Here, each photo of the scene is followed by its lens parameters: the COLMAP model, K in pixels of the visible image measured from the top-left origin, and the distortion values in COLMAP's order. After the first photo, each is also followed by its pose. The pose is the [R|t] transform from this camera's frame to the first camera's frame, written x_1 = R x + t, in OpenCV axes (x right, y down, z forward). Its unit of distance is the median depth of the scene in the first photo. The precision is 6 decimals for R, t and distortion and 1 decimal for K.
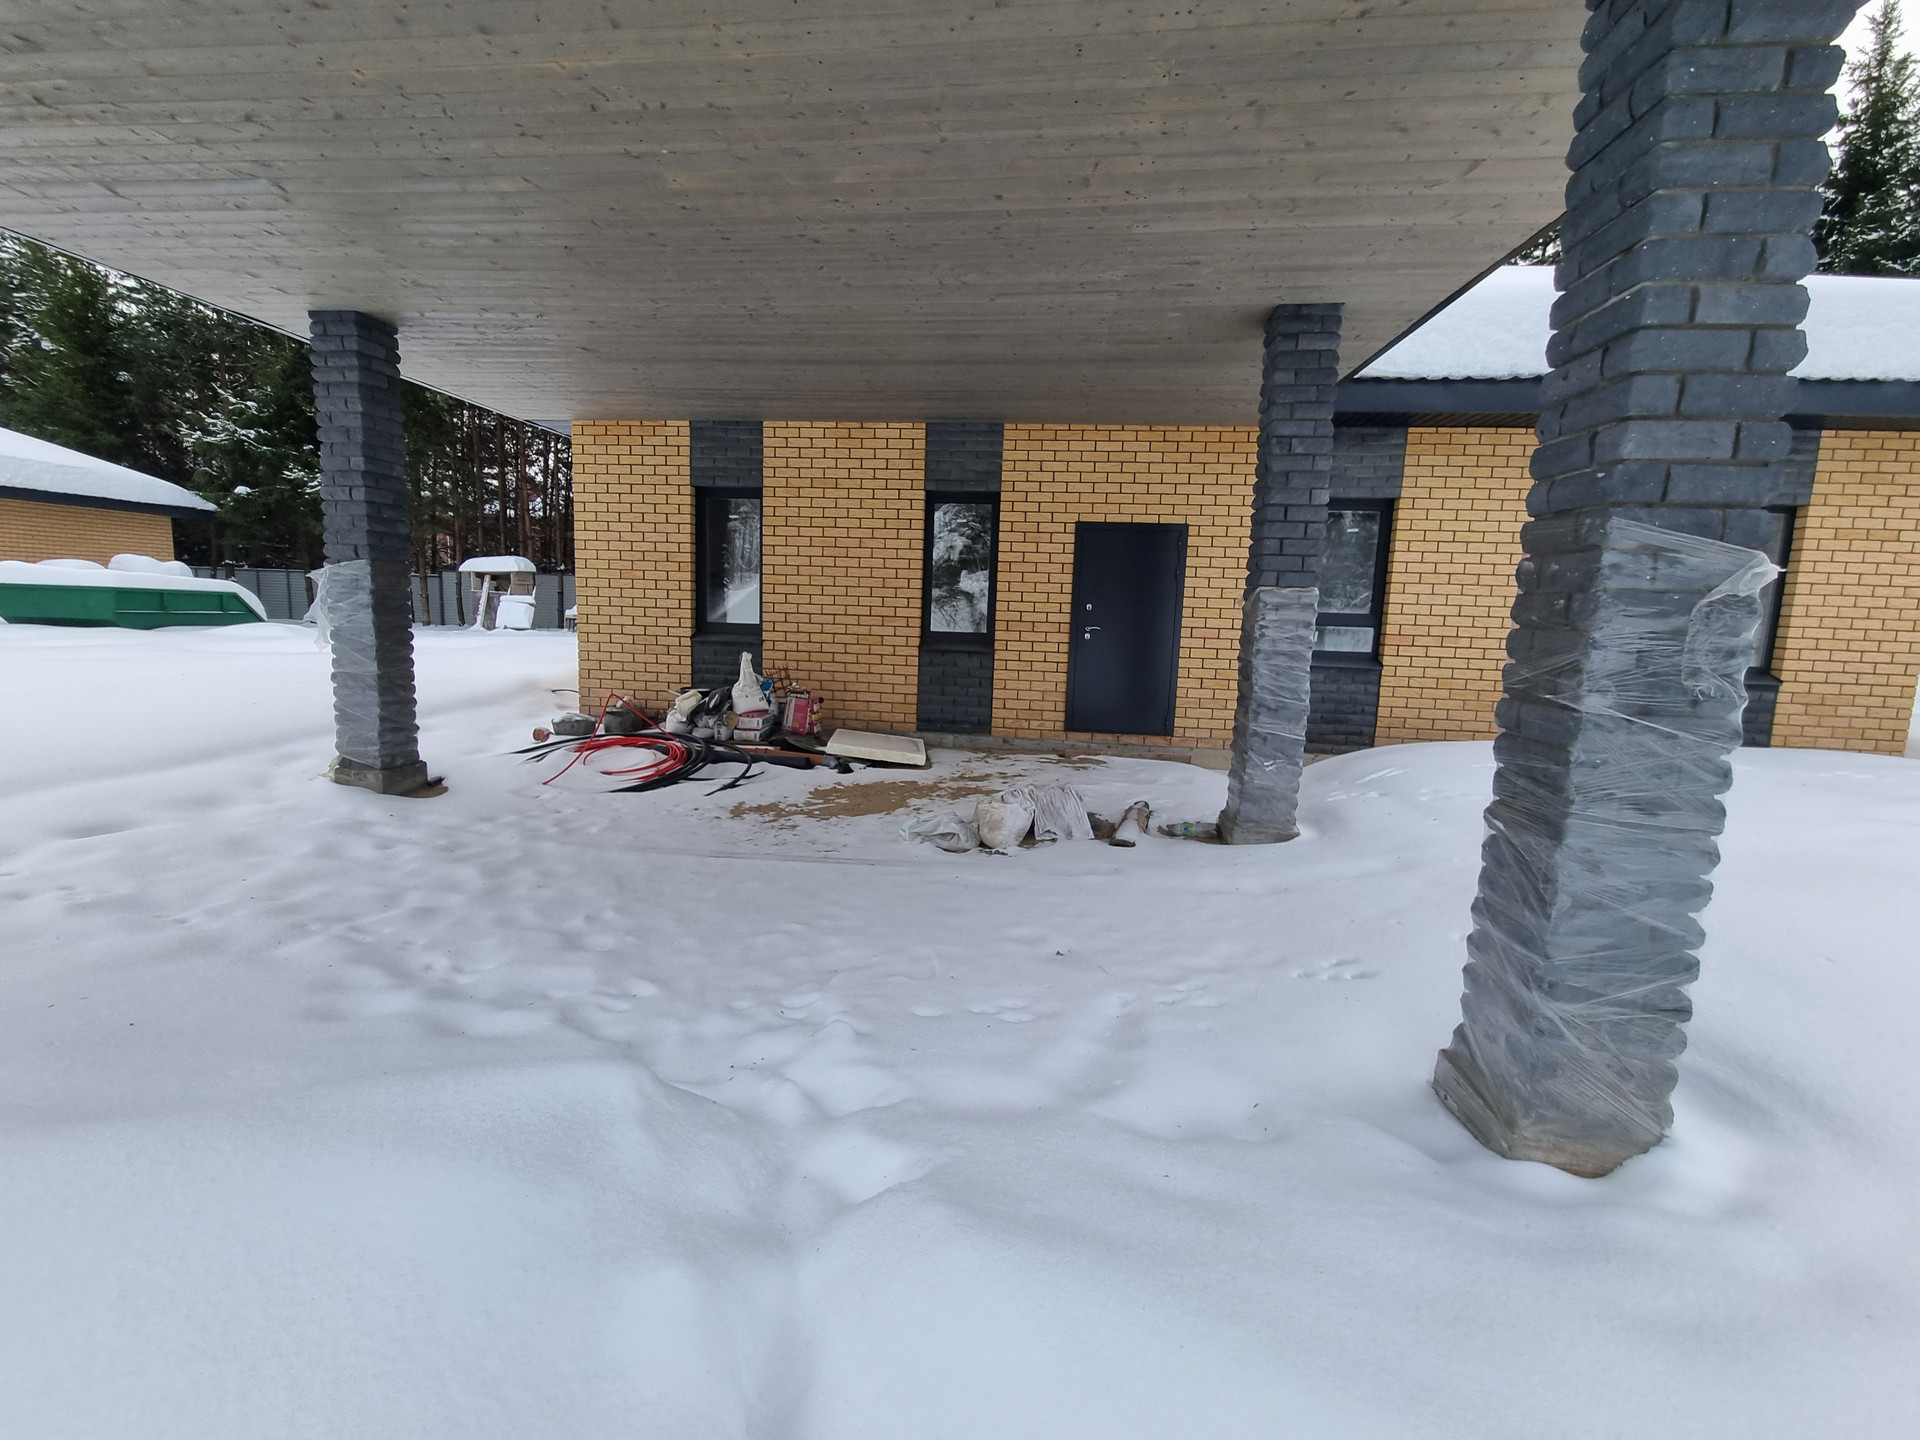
lens RADIAL K [[783.8, 0, 960.6], [0, 783.8, 695.9], [0, 0, 1]] dist [0.009946, -0.004686]
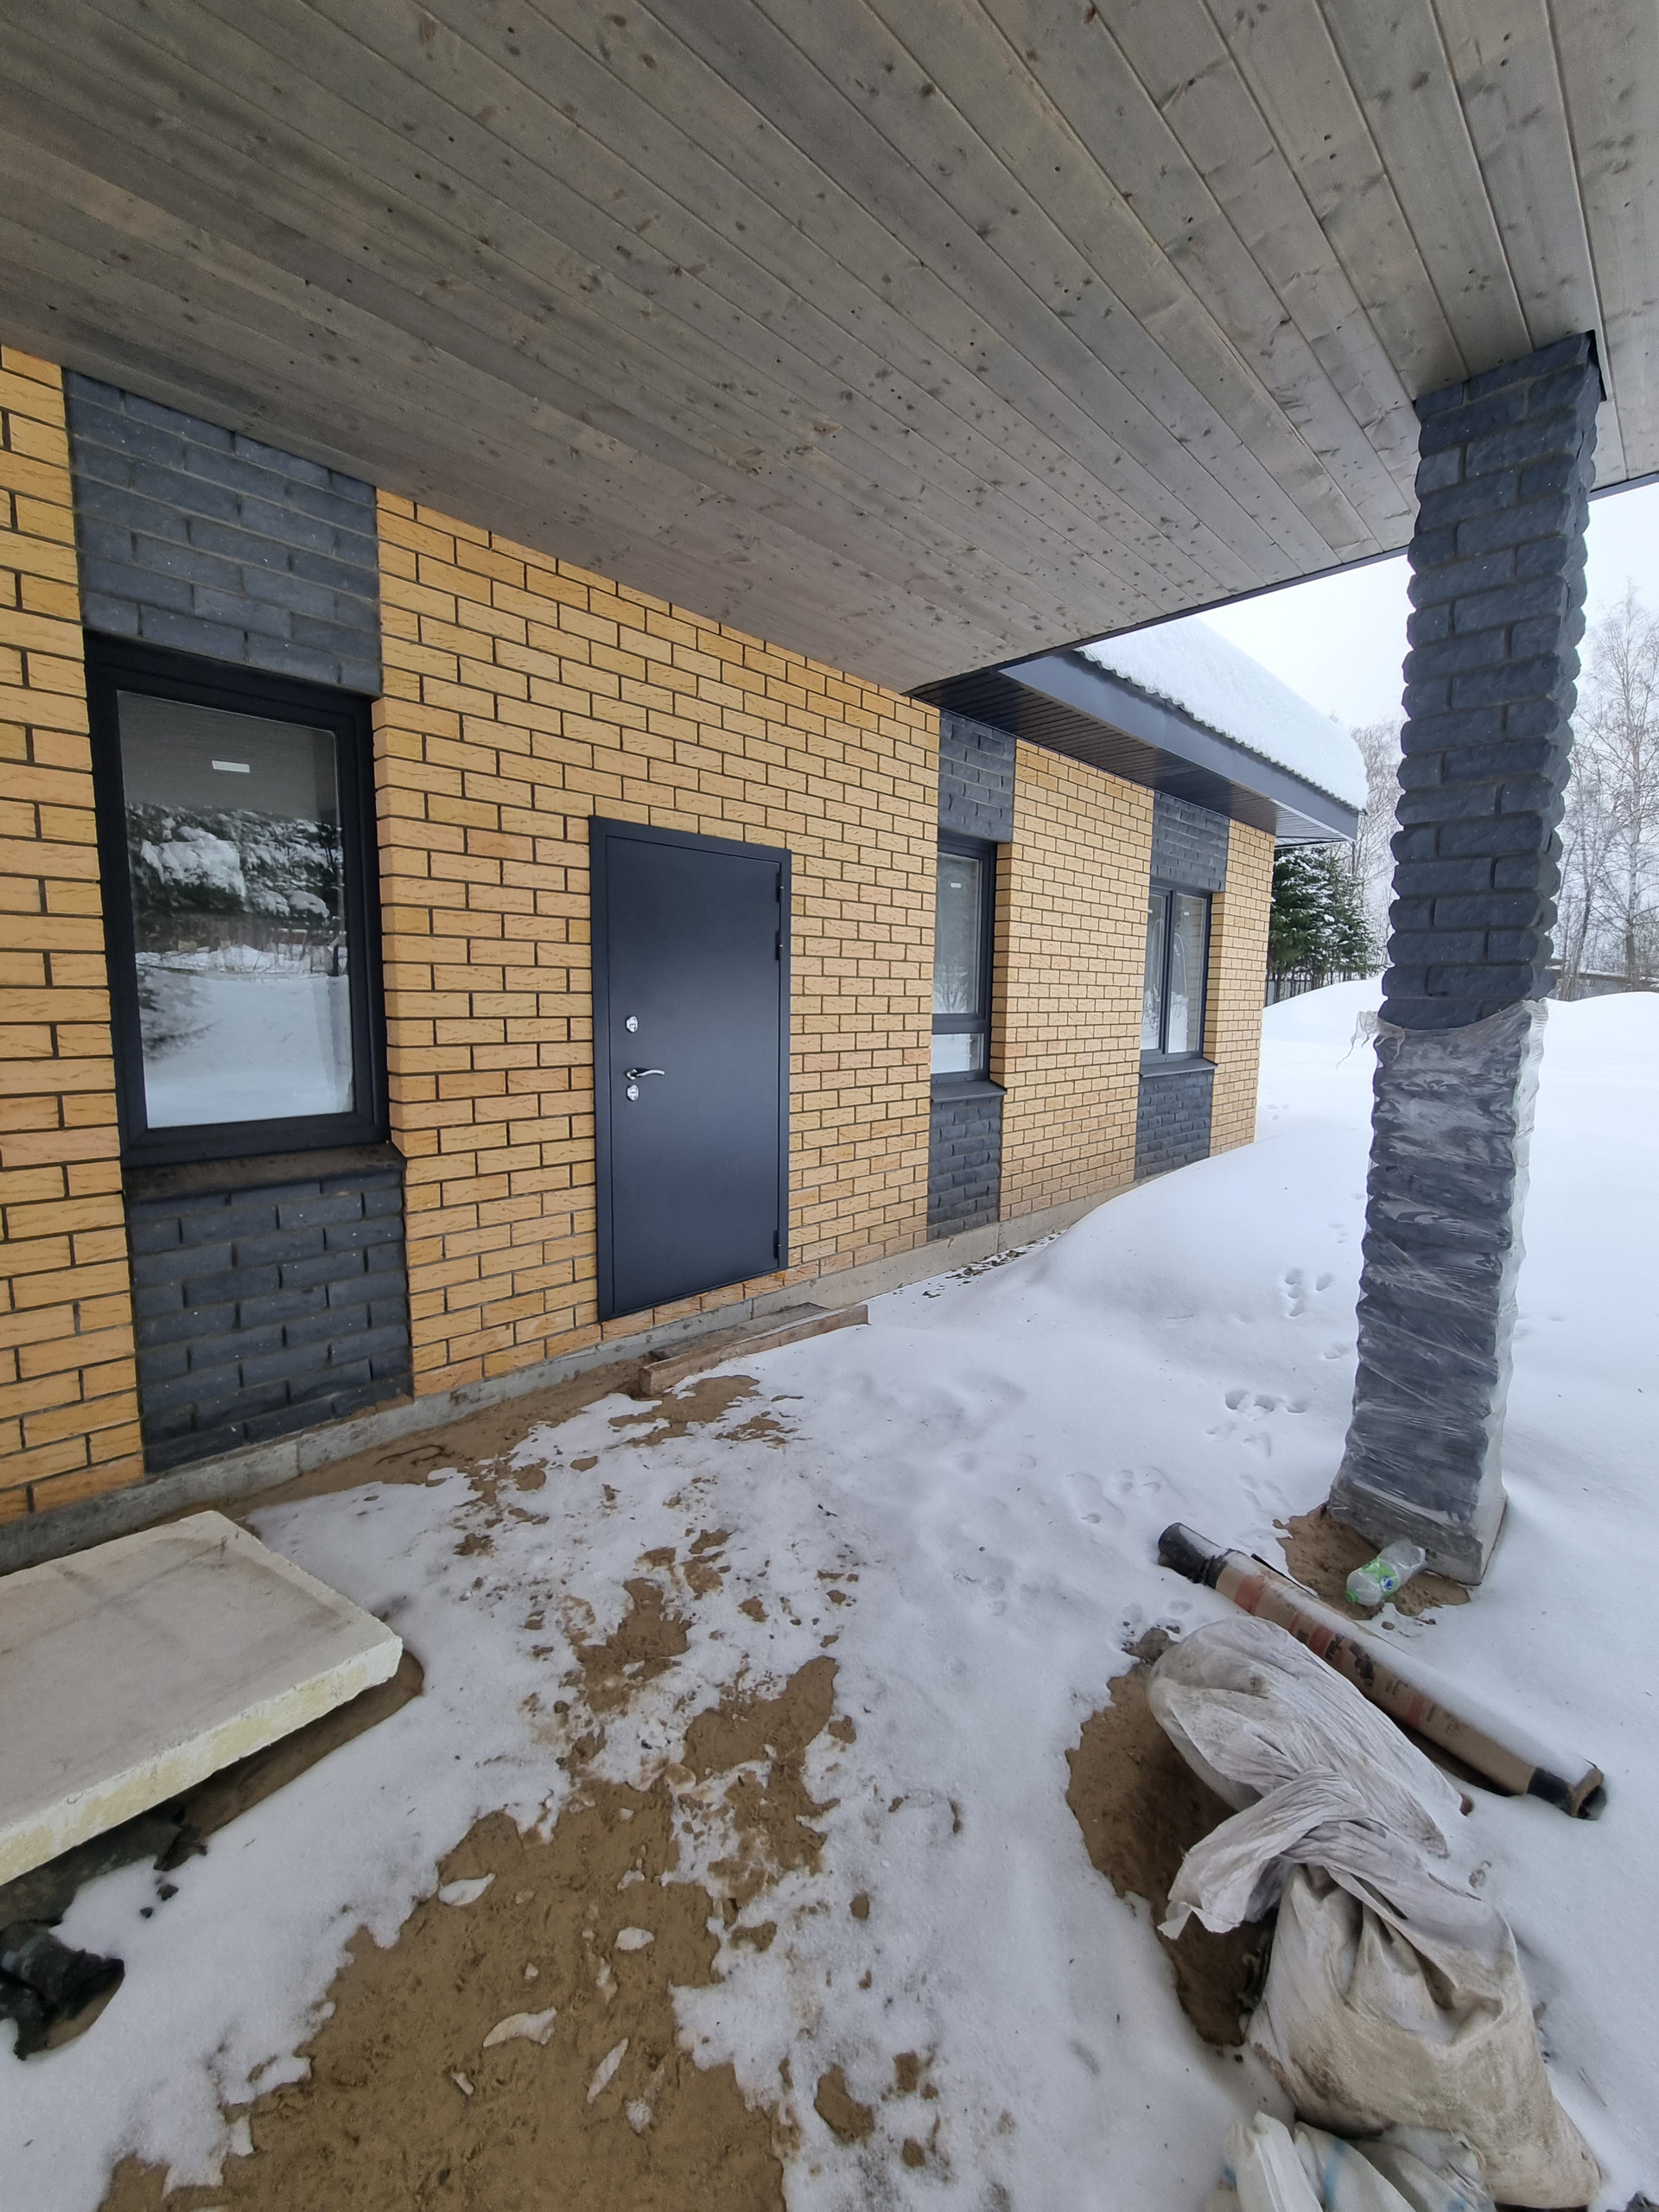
lens RADIAL K [[886.3, 0, 846.5], [0, 886.3, 1093.1], [0, 0, 1]] dist [0.002512, -0.004355]
pose [[0.604472, -0.114631, 0.788336, -0.143736], [0.100409, 0.992664, 0.067351, -0.093622], [-0.790273, 0.038445, 0.611547, 0.596082]]
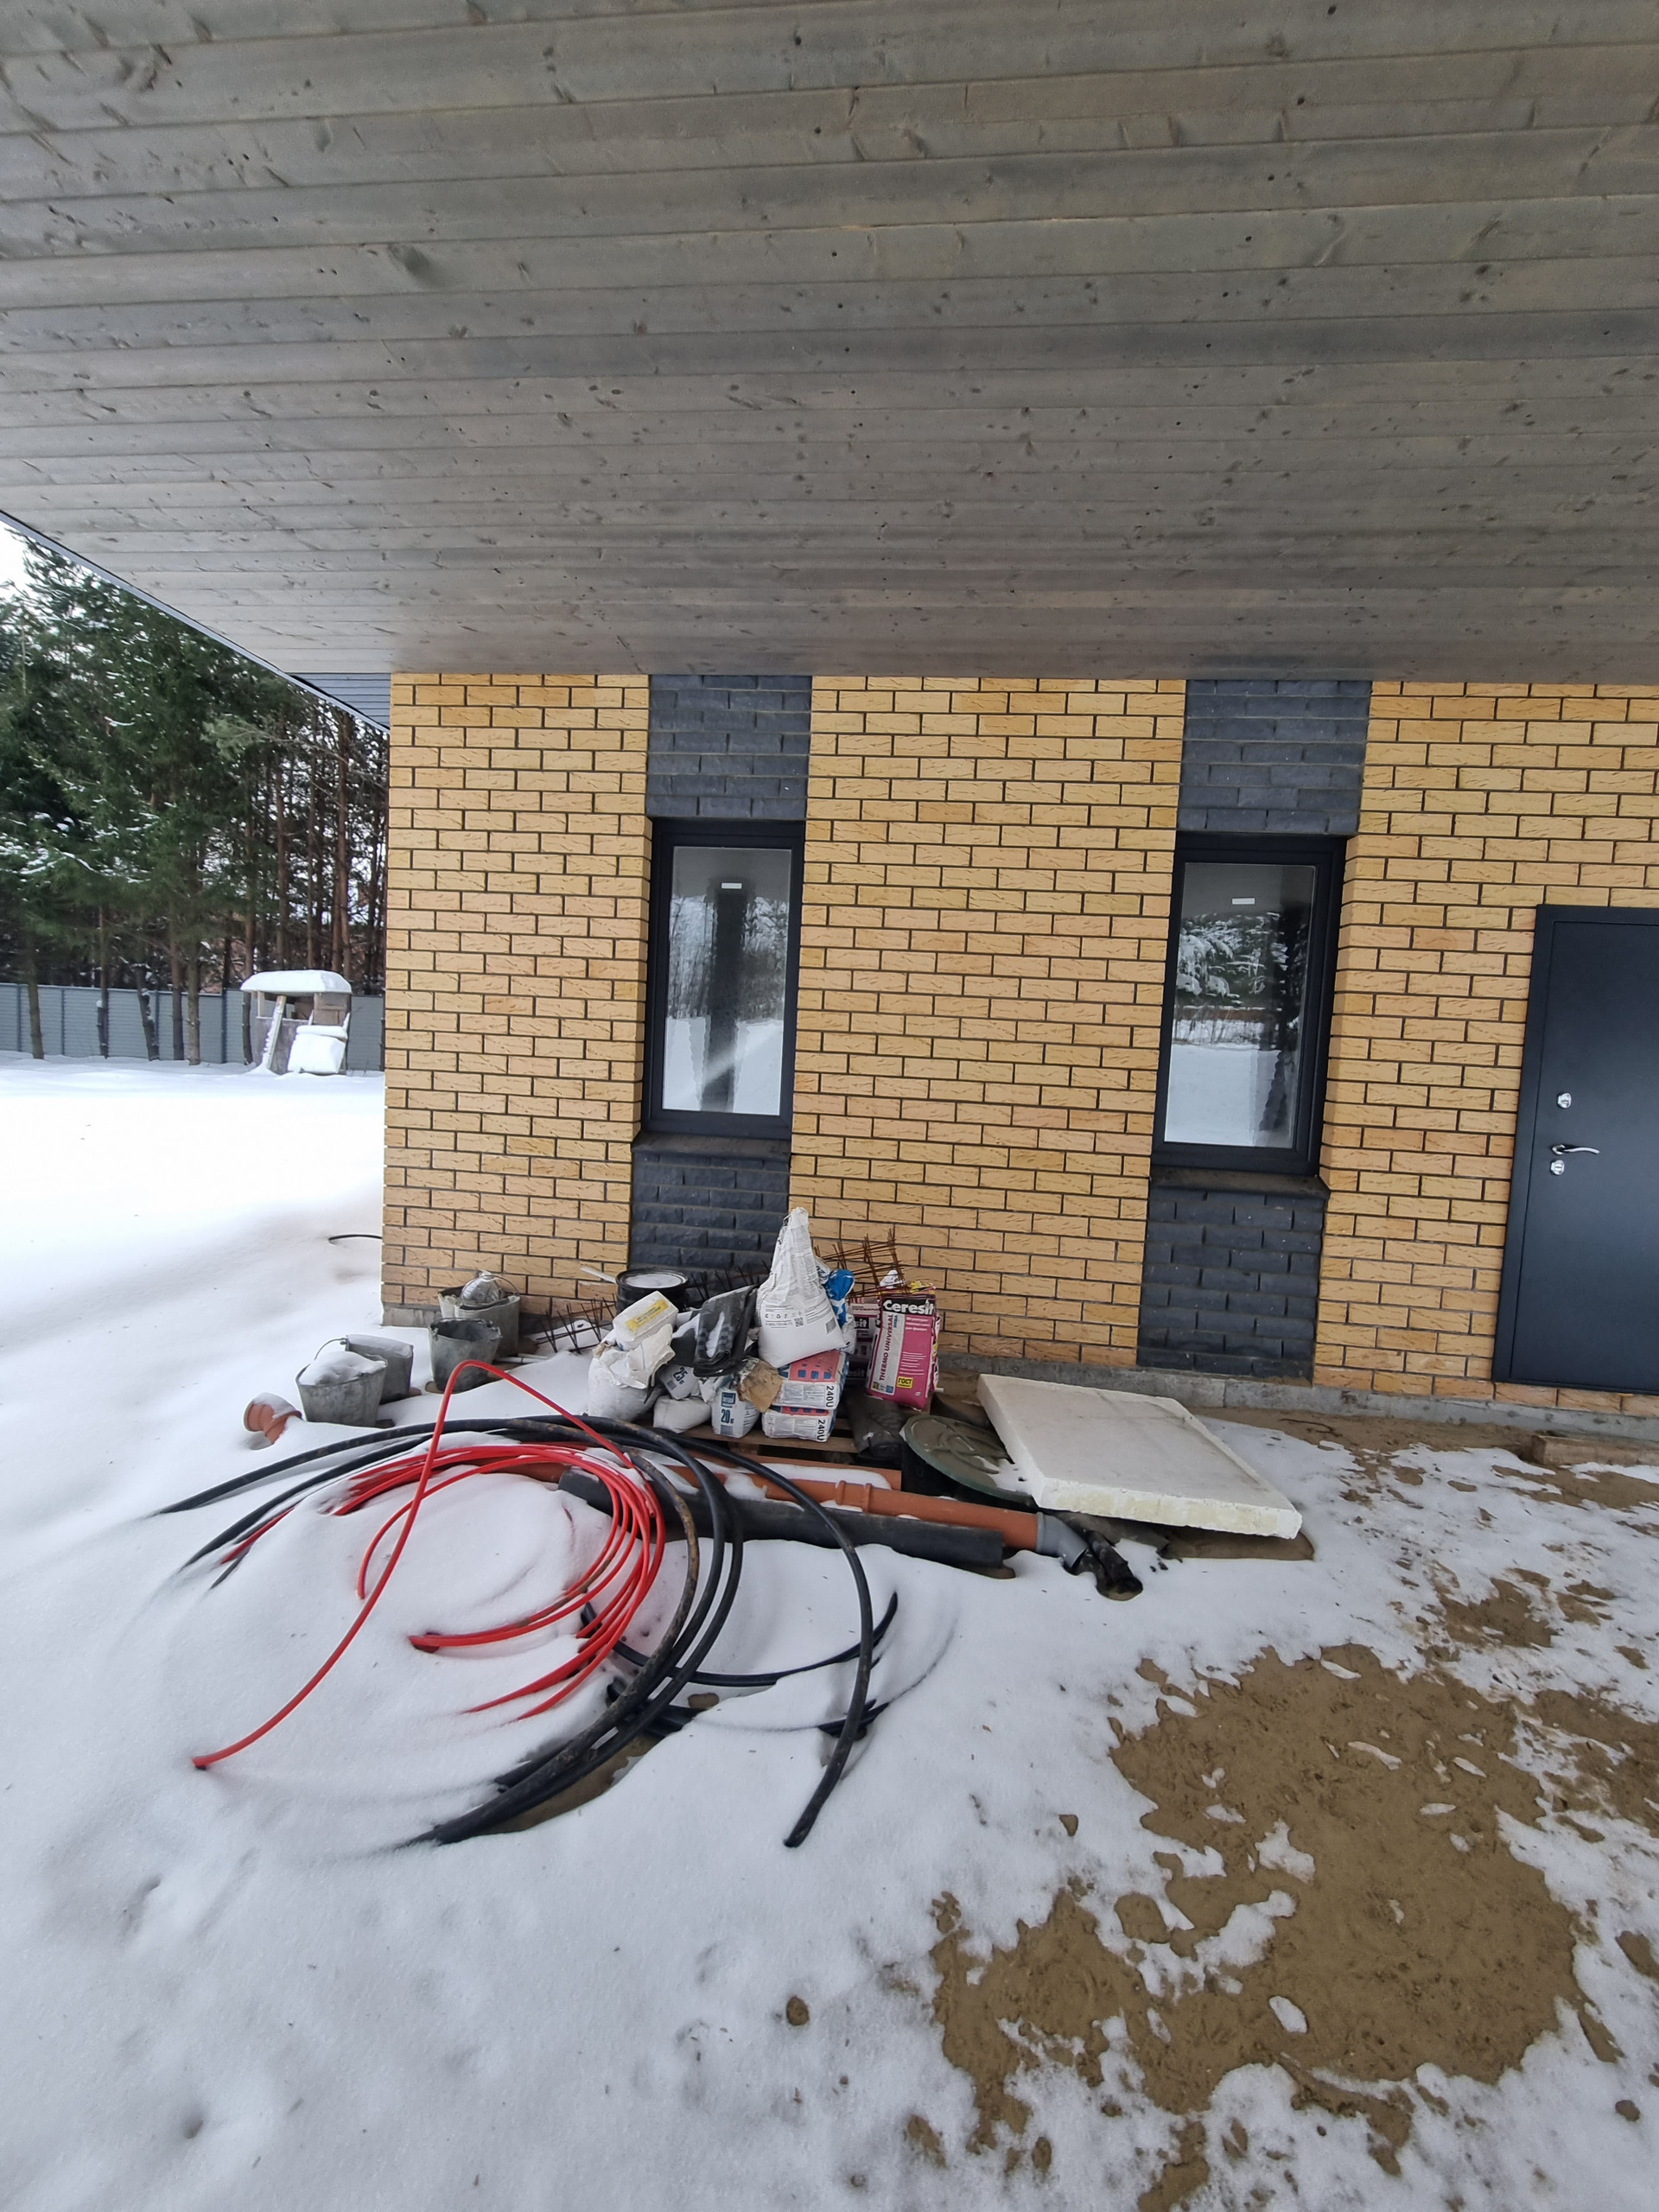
lens RADIAL K [[903.0, 0, 864.6], [0, 903.0, 1092.9], [0, 0, 1]] dist [0.009946, -0.004686]
pose [[0.999772, 0.018077, 0.011403, -0.222035], [-0.017404, 0.998247, -0.056569, -0.079376], [-0.012406, 0.056358, 0.998334, 0.486832]]
